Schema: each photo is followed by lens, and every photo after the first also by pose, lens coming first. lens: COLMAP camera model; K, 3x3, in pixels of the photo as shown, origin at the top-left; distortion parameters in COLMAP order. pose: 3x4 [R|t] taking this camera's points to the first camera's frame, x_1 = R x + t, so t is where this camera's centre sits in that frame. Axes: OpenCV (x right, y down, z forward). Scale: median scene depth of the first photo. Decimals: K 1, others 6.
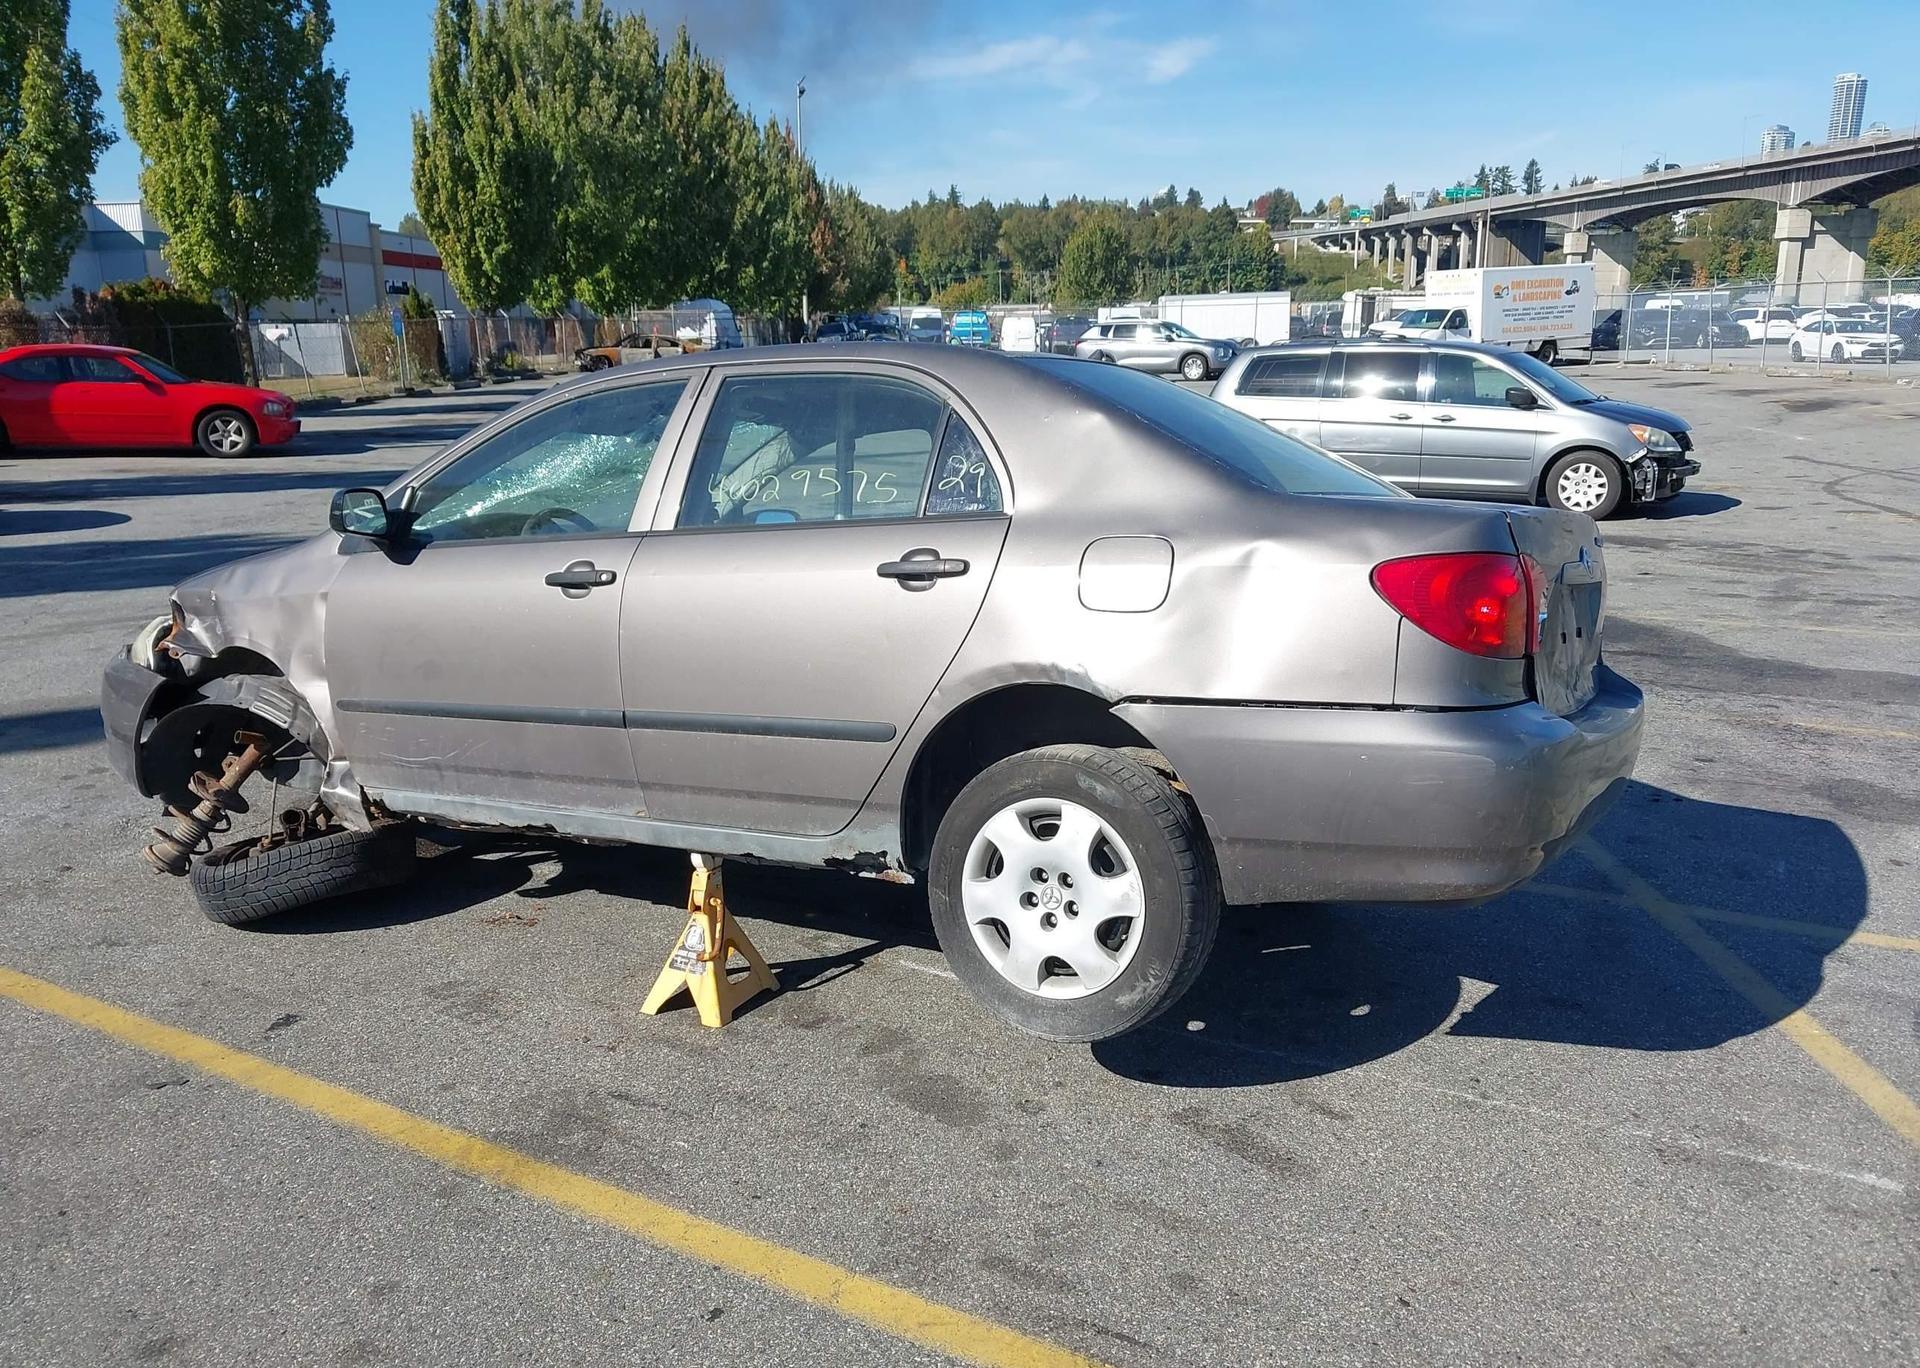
lens RADIAL K [[1514.6, 0, 955.7], [0, 1514.6, 729.0], [0, 0, 1]] dist [-0.004157, -0.000906]
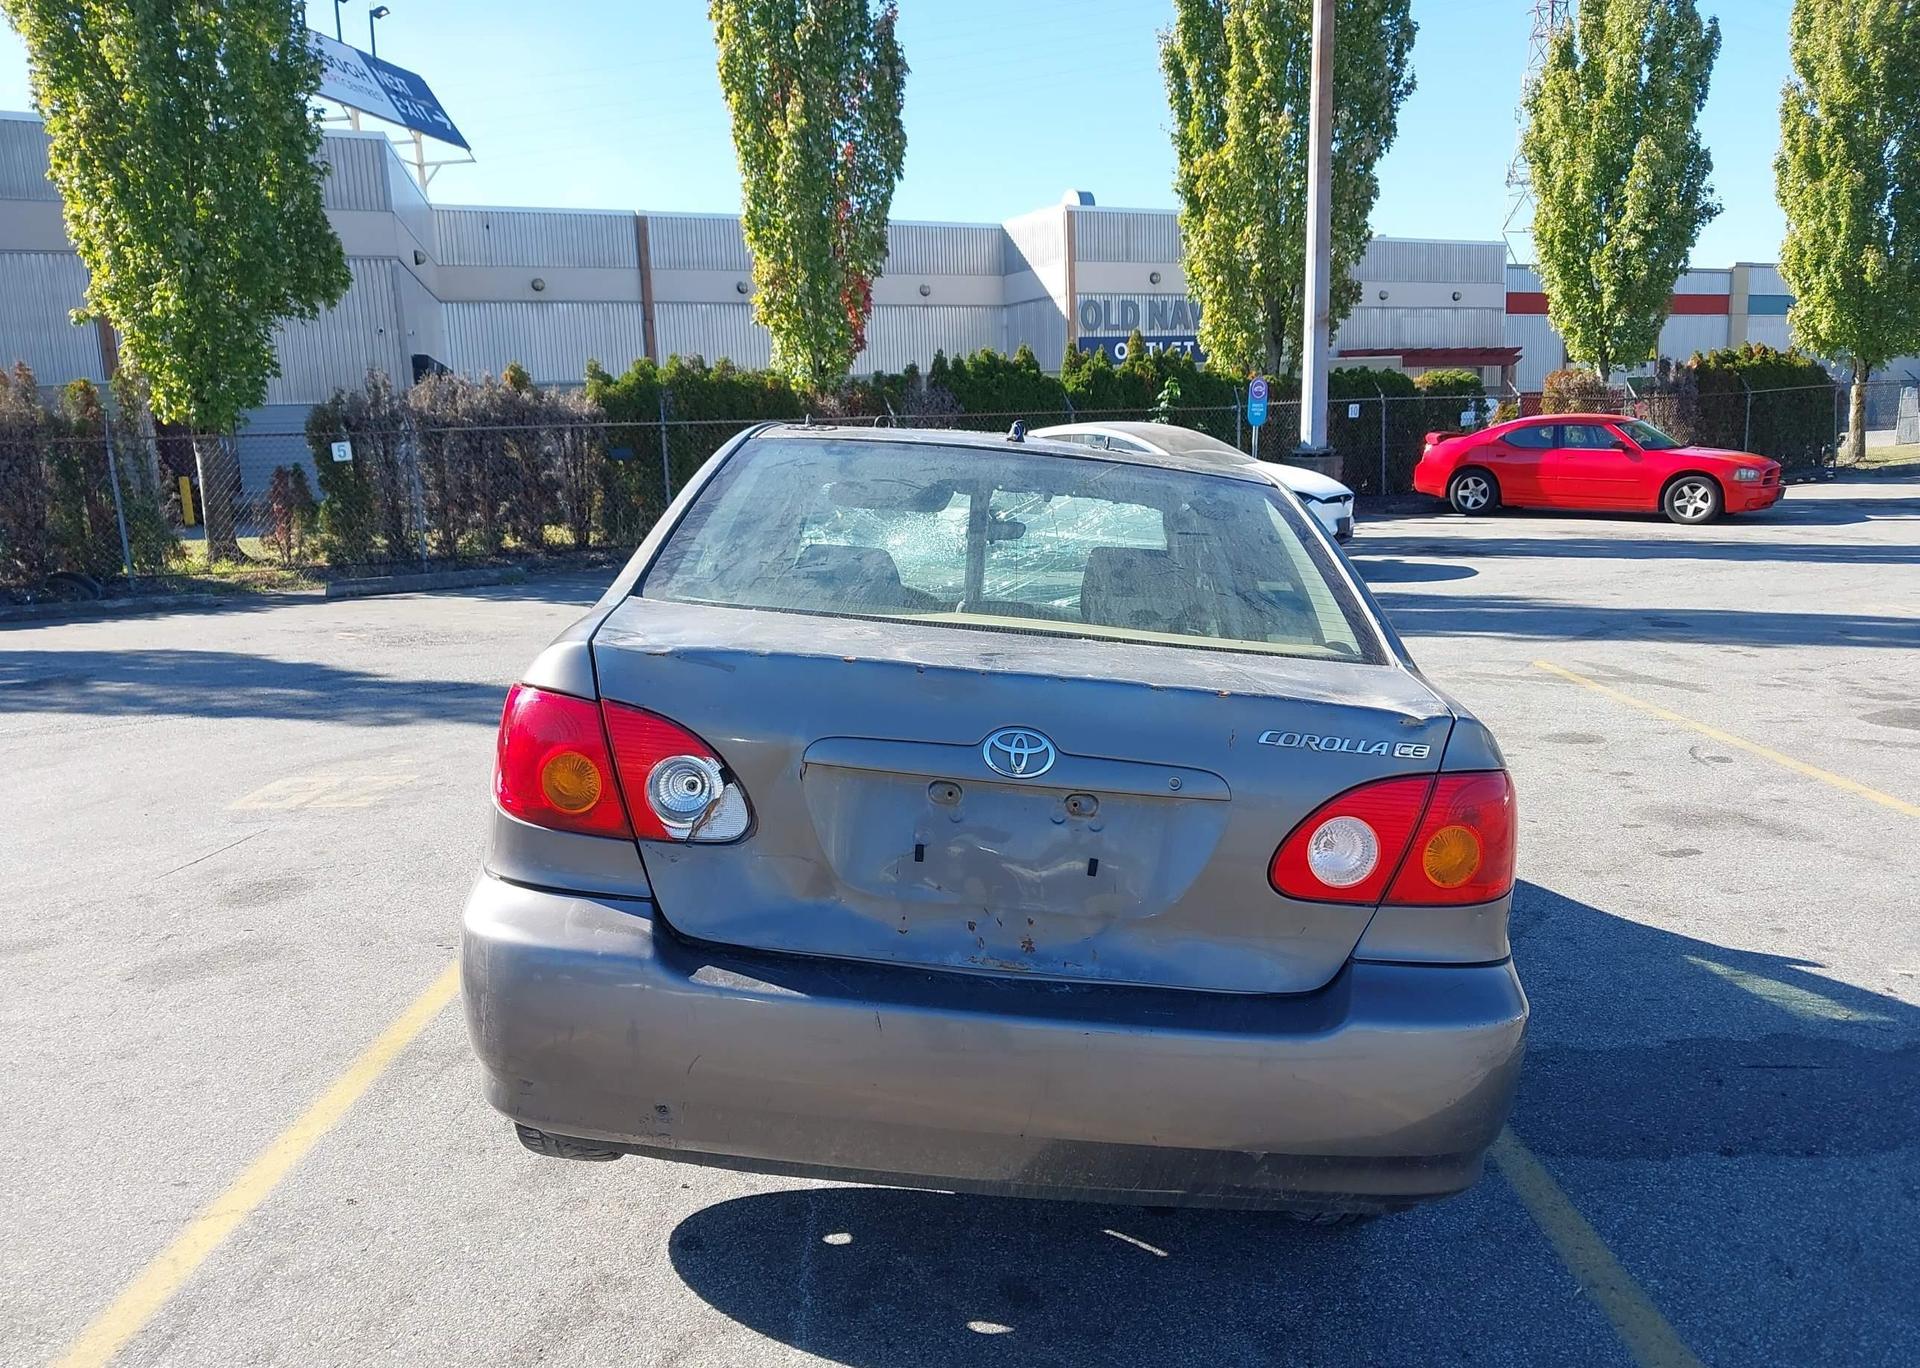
lens RADIAL K [[1514.6, 0, 955.7], [0, 1514.6, 729.0], [0, 0, 1]] dist [-0.004157, -0.000906]
pose [[0.492875, 0.150734, -0.856944, 0.117245], [-0.185162, 0.980491, 0.065968, -0.019841], [0.850170, 0.126160, 0.511170, 0.085411]]
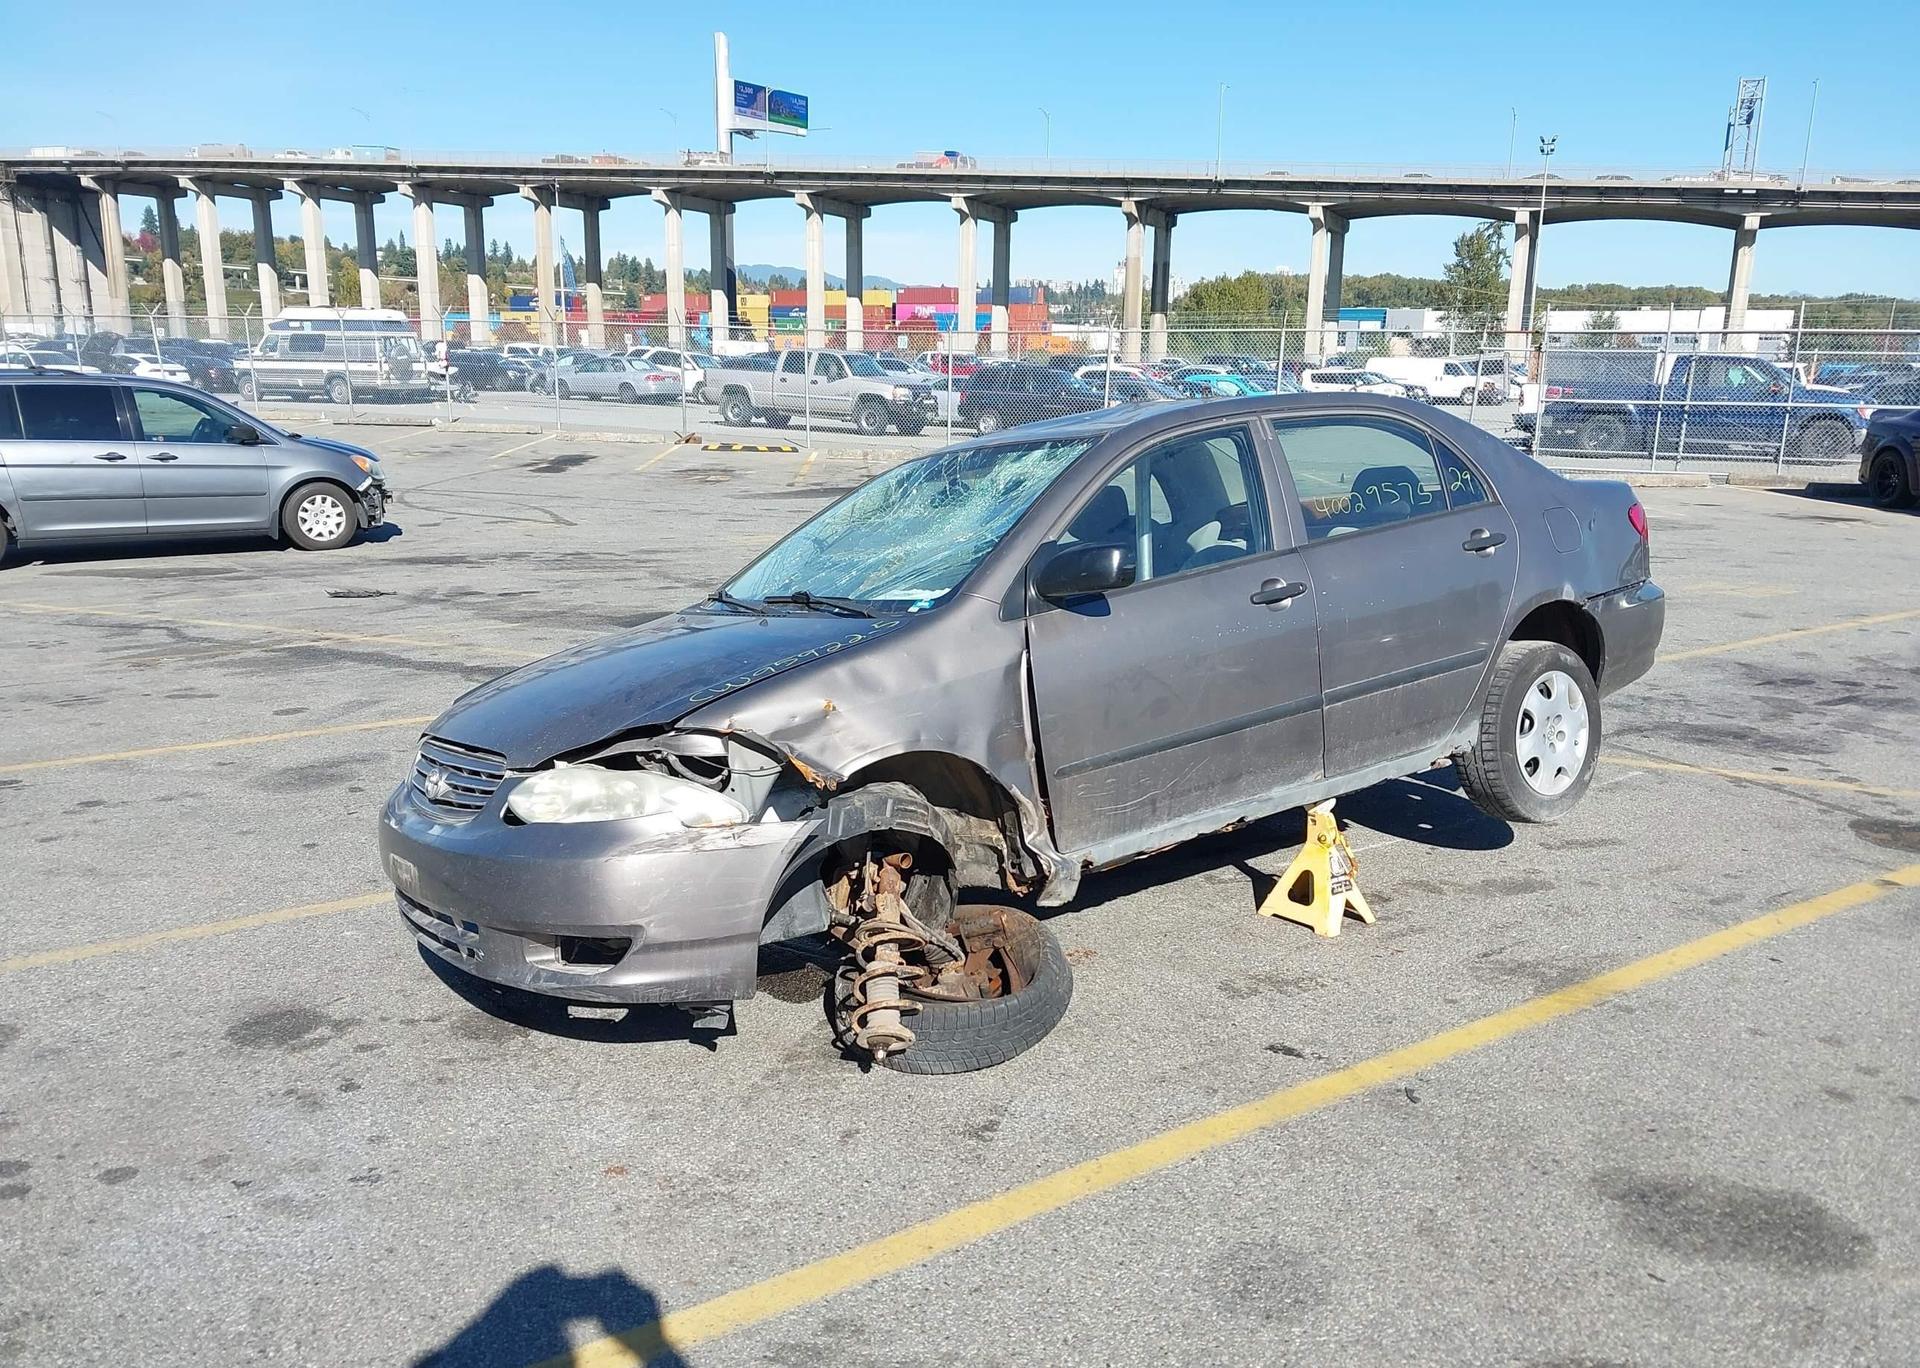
lens RADIAL K [[1508.2, 0, 950.8], [0, 1508.2, 739.9], [0, 0, 1]] dist [0.000813, 0.003057]
pose [[0.417836, -0.200185, 0.886193, -0.187191], [0.210861, 0.970156, 0.119731, -0.024072], [-0.883714, 0.136836, 0.447577, 0.095032]]
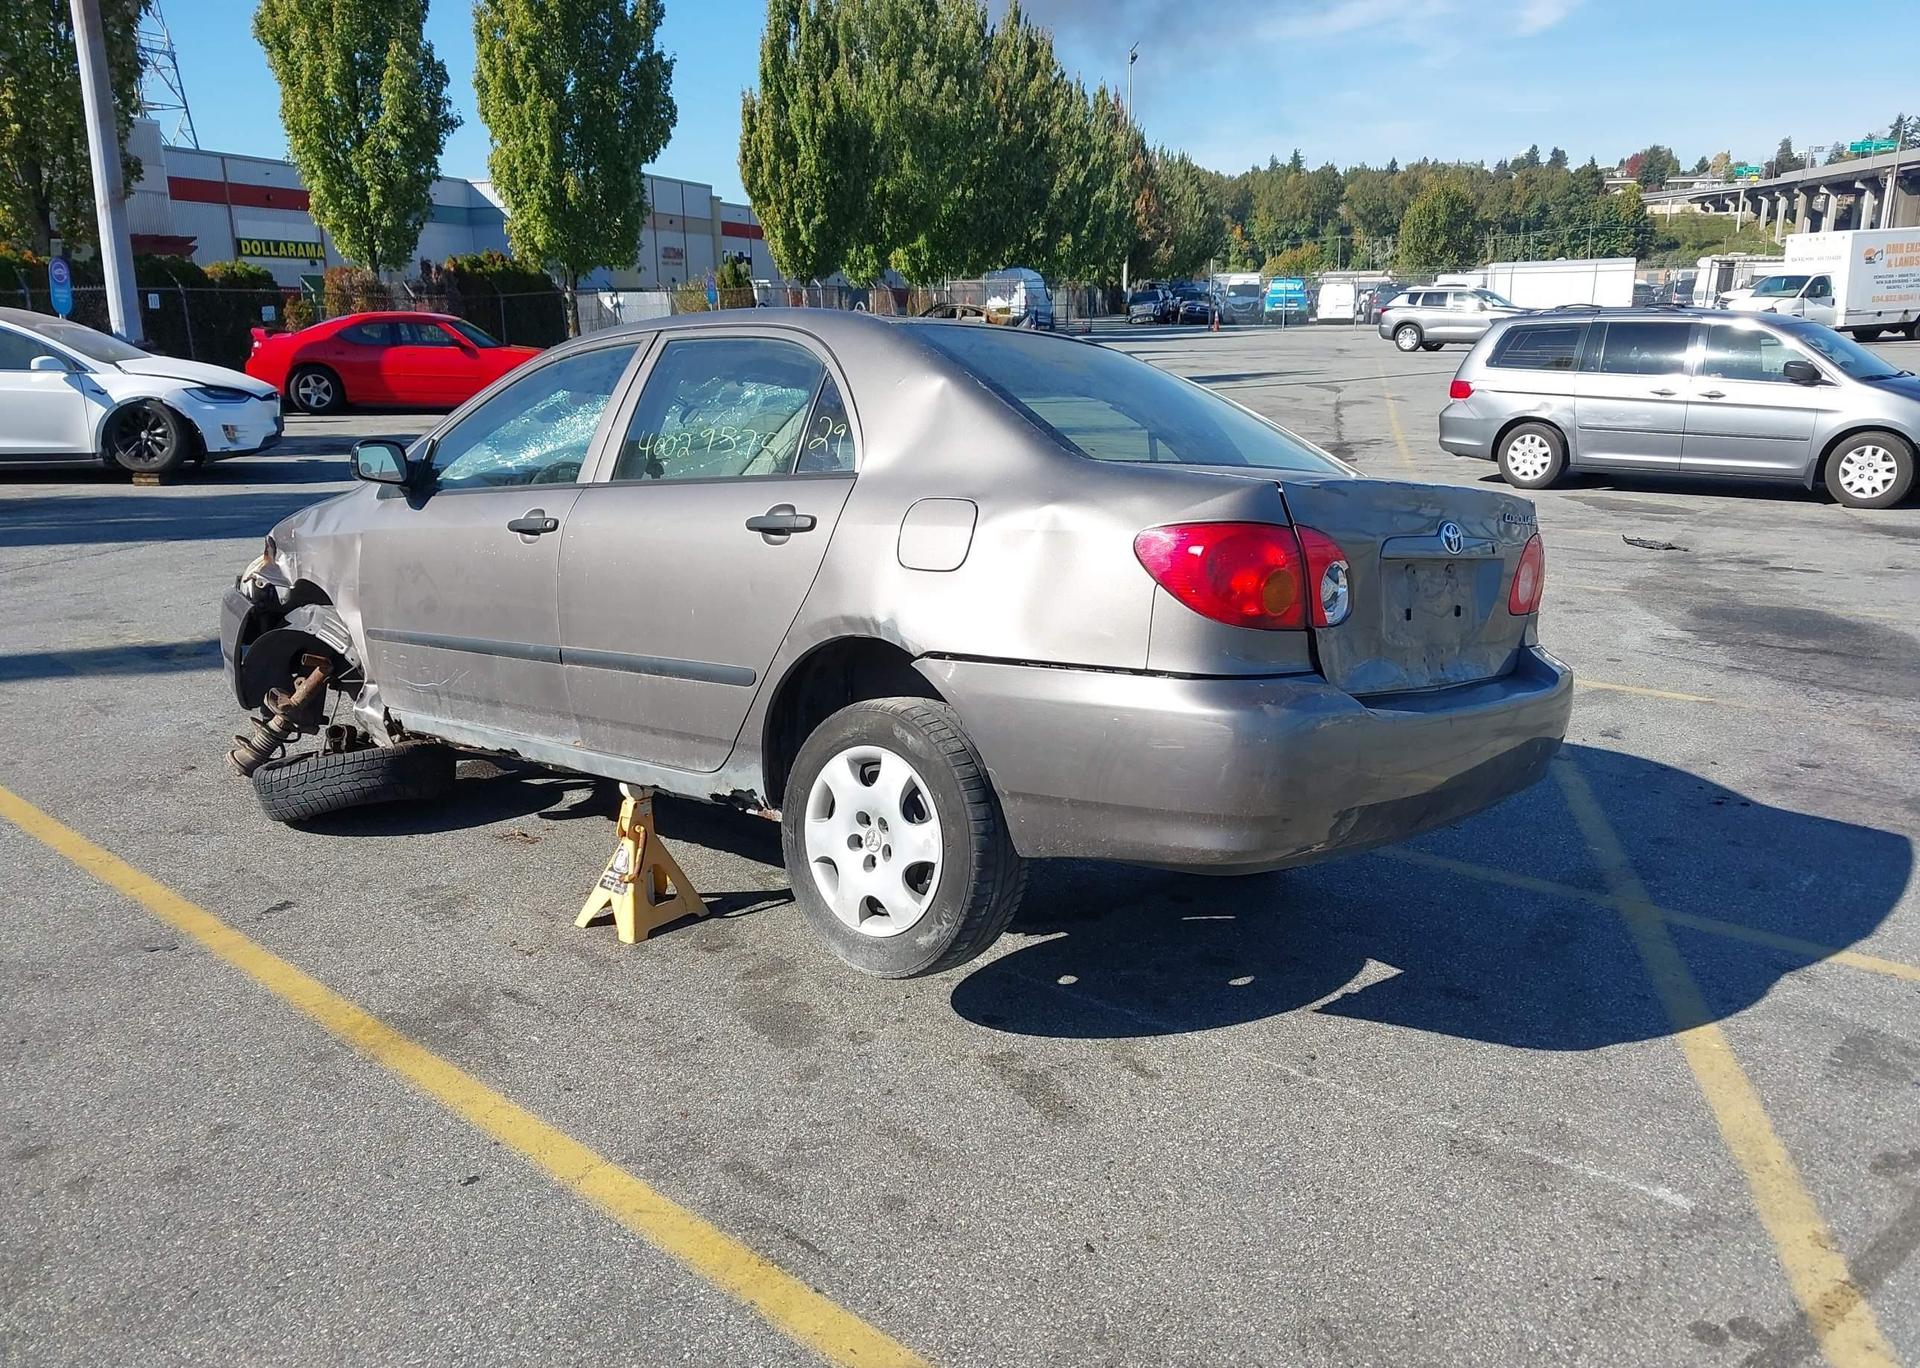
lens RADIAL K [[1514.6, 0, 955.7], [0, 1514.6, 729.0], [0, 0, 1]] dist [-0.004157, -0.000906]
pose [[0.978019, 0.056259, -0.200784, 0.036759], [-0.052403, 0.998326, 0.024472, 0.000635], [0.201825, -0.013412, 0.979330, -0.001875]]
